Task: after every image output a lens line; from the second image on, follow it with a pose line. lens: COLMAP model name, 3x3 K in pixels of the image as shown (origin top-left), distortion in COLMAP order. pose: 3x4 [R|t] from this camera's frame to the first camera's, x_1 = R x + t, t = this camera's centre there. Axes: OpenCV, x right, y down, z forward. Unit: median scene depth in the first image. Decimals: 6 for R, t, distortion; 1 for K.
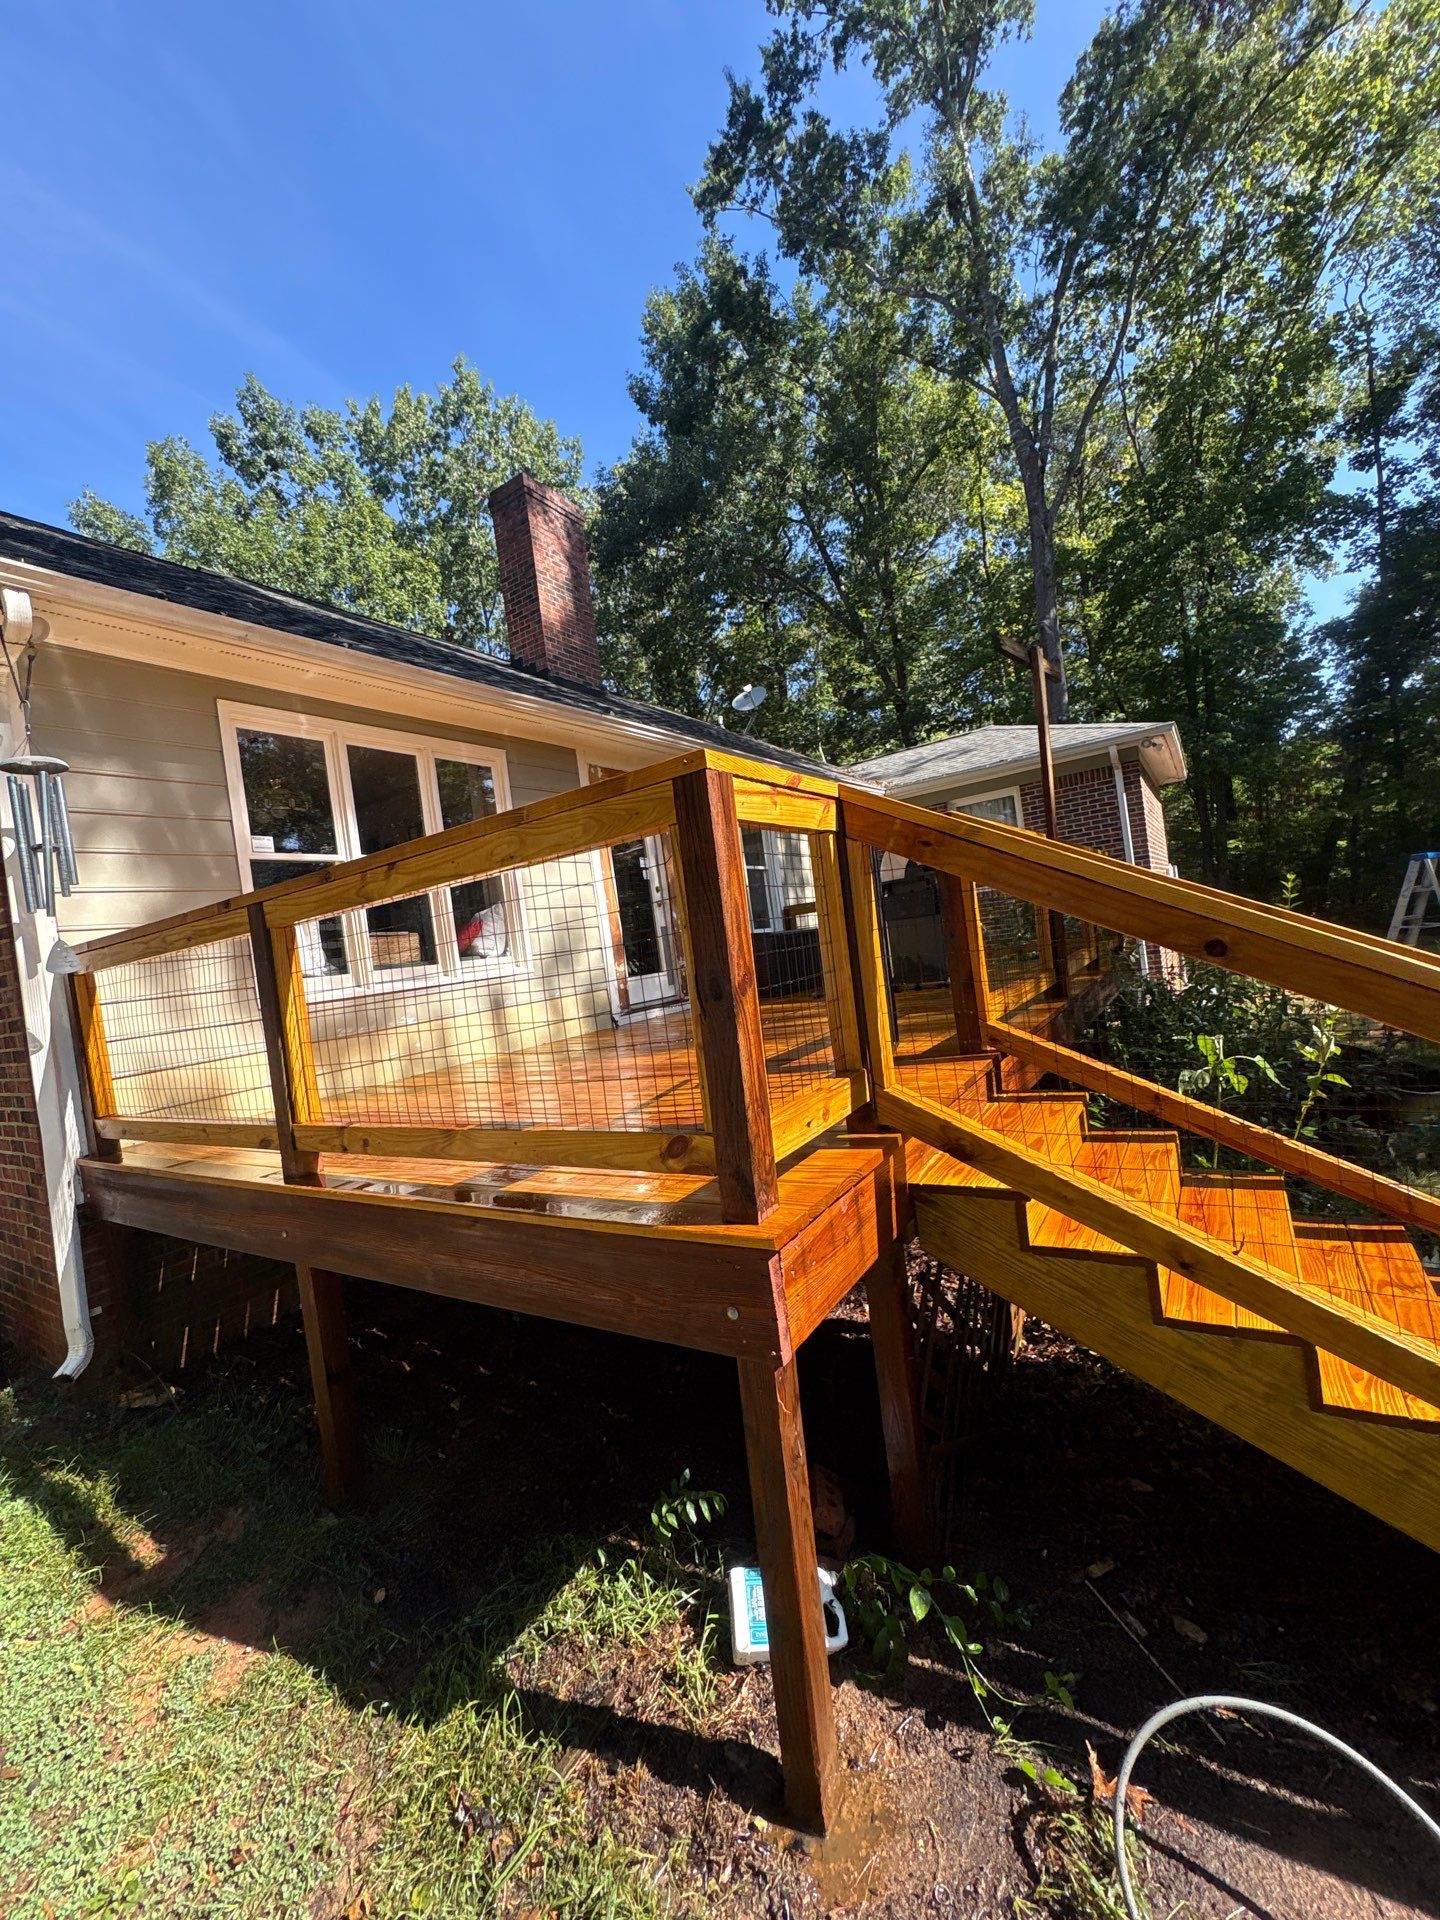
lens RADIAL K [[777.6, 0, 720.0], [0, 777.6, 960.0], [0, 0, 1]] dist [0.002159, 0.000309]
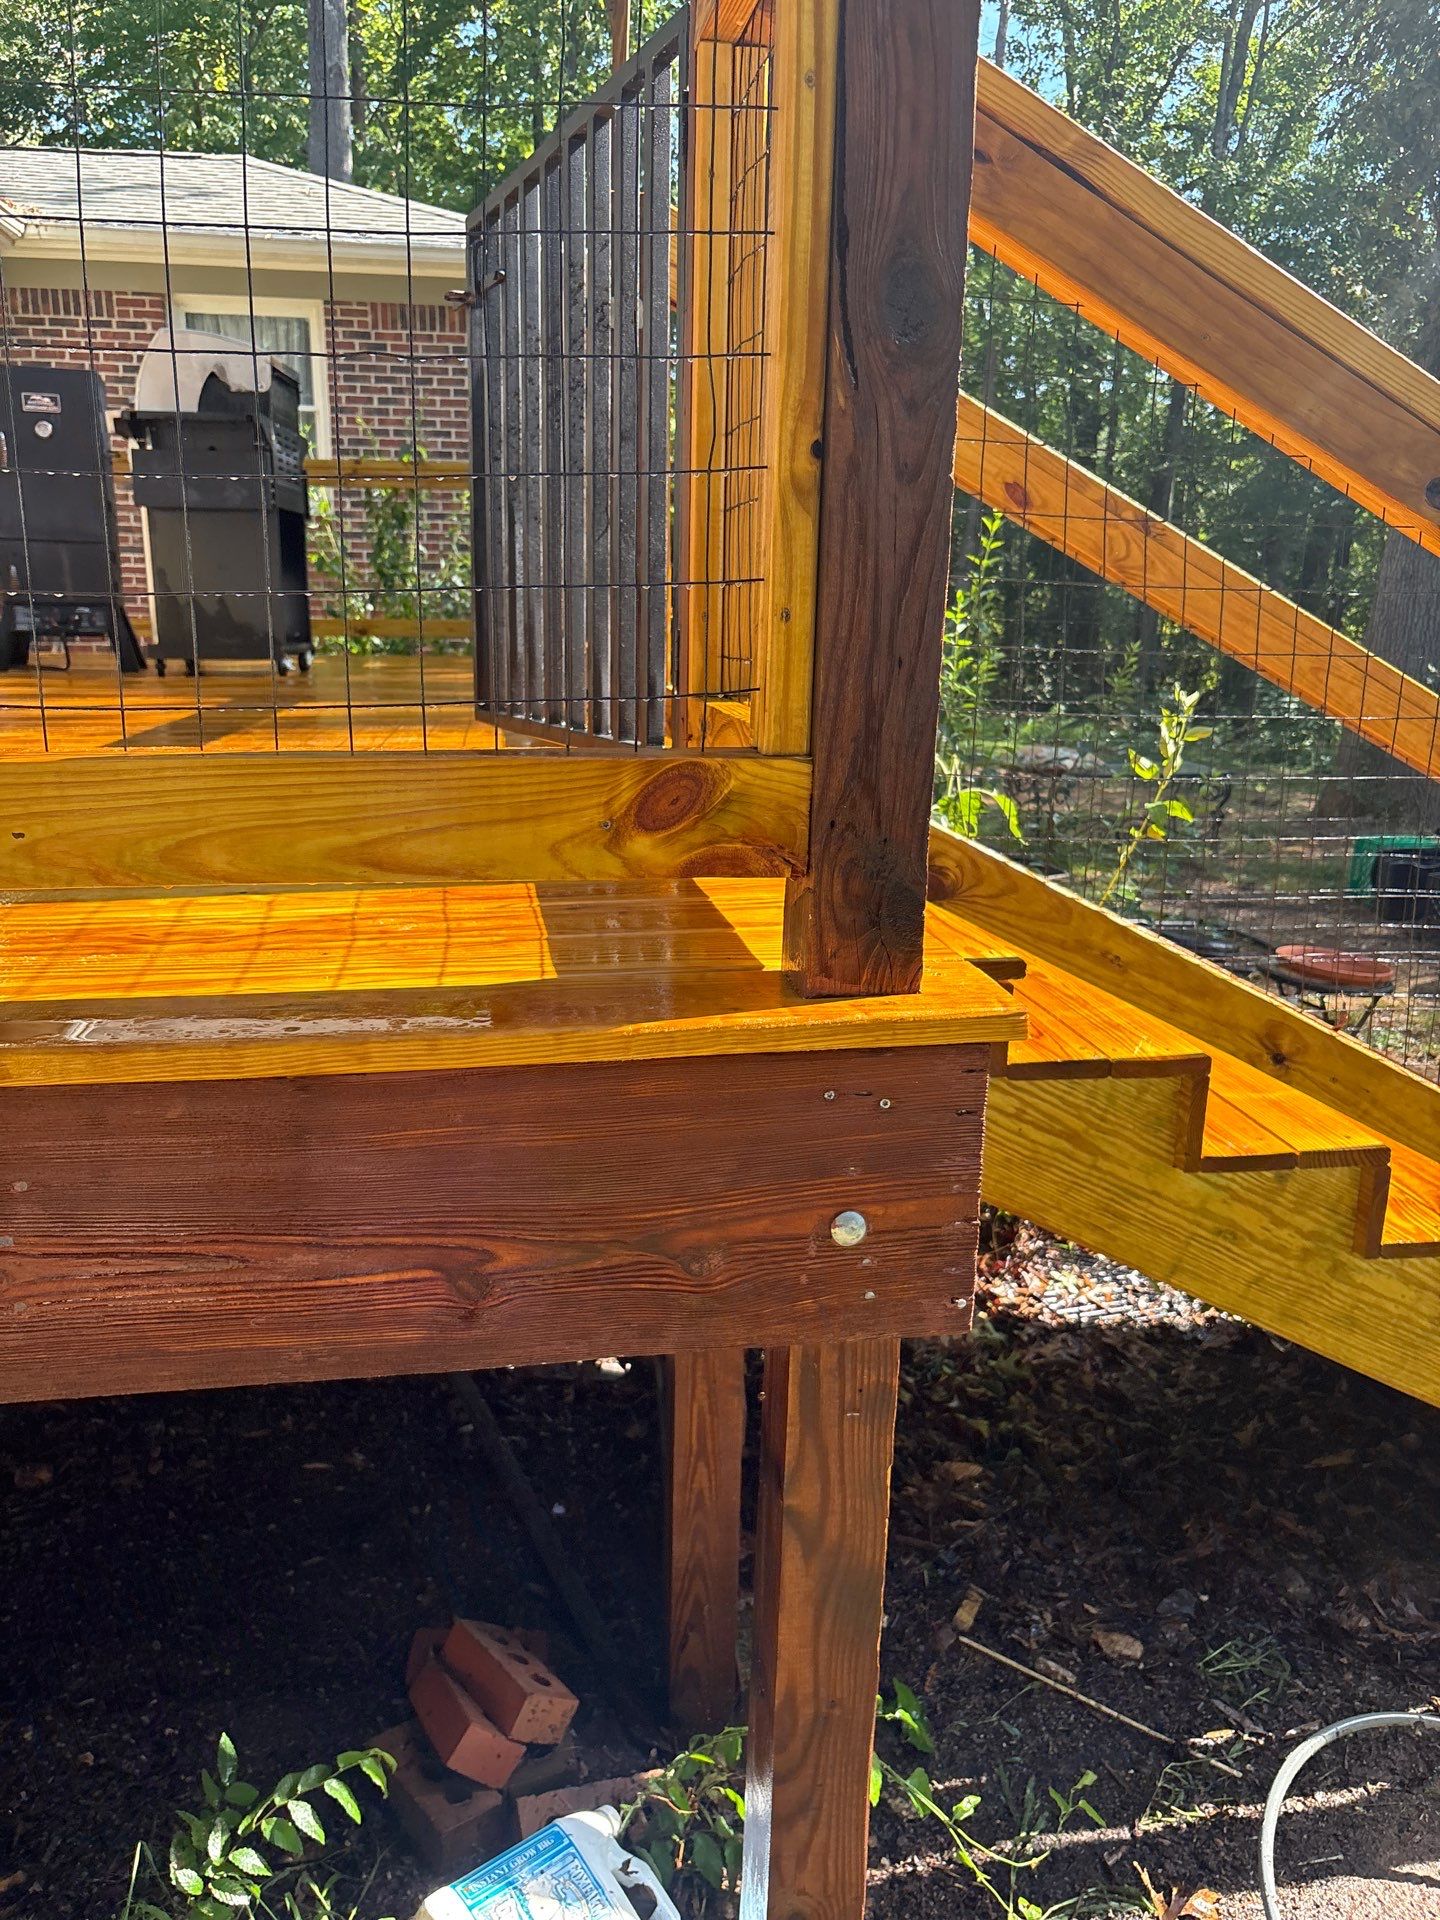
lens RADIAL K [[1481.5, 0, 720.0], [0, 1481.5, 960.0], [0, 0, 1]] dist [0.001104, 0.003141]
pose [[0.727213, -0.014781, 0.686253, -0.423048], [-0.102889, 0.986126, 0.130269, 0.197823], [-0.678657, -0.165341, 0.715603, 0.455313]]
